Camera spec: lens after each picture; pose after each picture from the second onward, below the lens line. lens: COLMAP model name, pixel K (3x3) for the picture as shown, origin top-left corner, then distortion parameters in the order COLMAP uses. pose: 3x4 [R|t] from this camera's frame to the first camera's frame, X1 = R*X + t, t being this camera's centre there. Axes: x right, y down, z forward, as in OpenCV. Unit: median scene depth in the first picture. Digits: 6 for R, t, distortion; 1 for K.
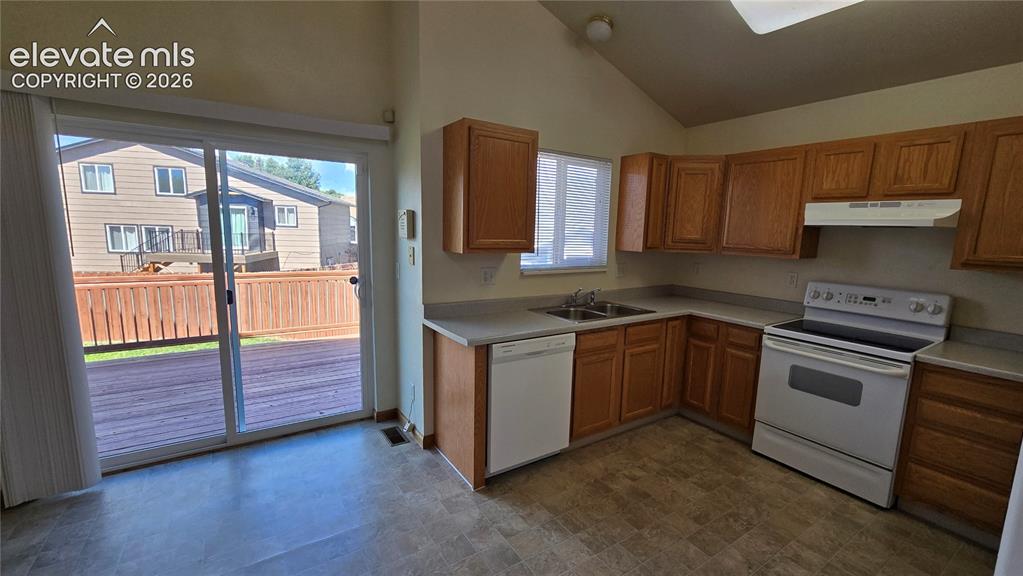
lens RADIAL K [[426.8, 0, 520.5], [0, 426.8, 292.2], [0, 0, 1]] dist [-0.000887, -0.000017]
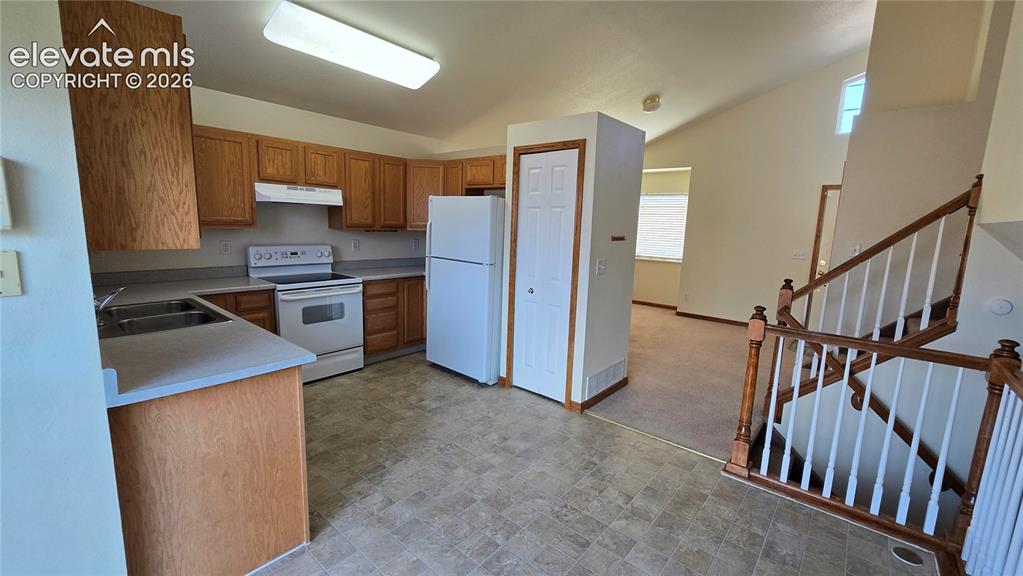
lens RADIAL K [[420.5, 0, 511.5], [0, 420.5, 288.0], [0, 0, 1]] dist [-0.000485, 0.000163]
pose [[-0.269395, -0.186757, 0.944748, -0.778057], [0.097872, 0.970627, 0.219781, -0.117087], [-0.958044, 0.151672, -0.243204, 0.686548]]
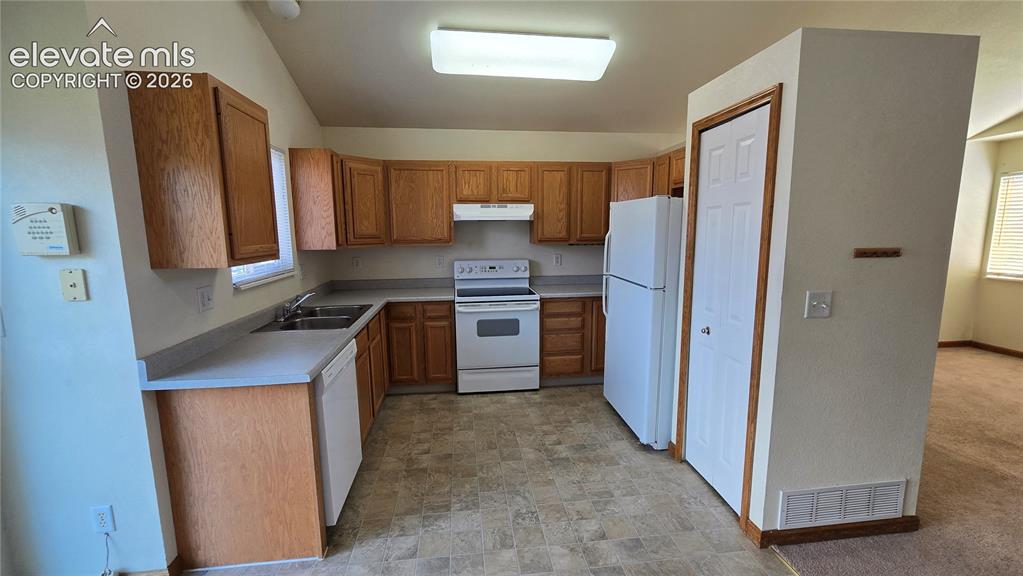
lens RADIAL K [[420.5, 0, 511.5], [0, 420.5, 288.0], [0, 0, 1]] dist [-0.000485, 0.000163]
pose [[0.451962, -0.156261, 0.878244, -0.506898], [0.151569, 0.983674, 0.097019, -0.051080], [-0.879066, 0.089265, 0.468267, 0.250167]]
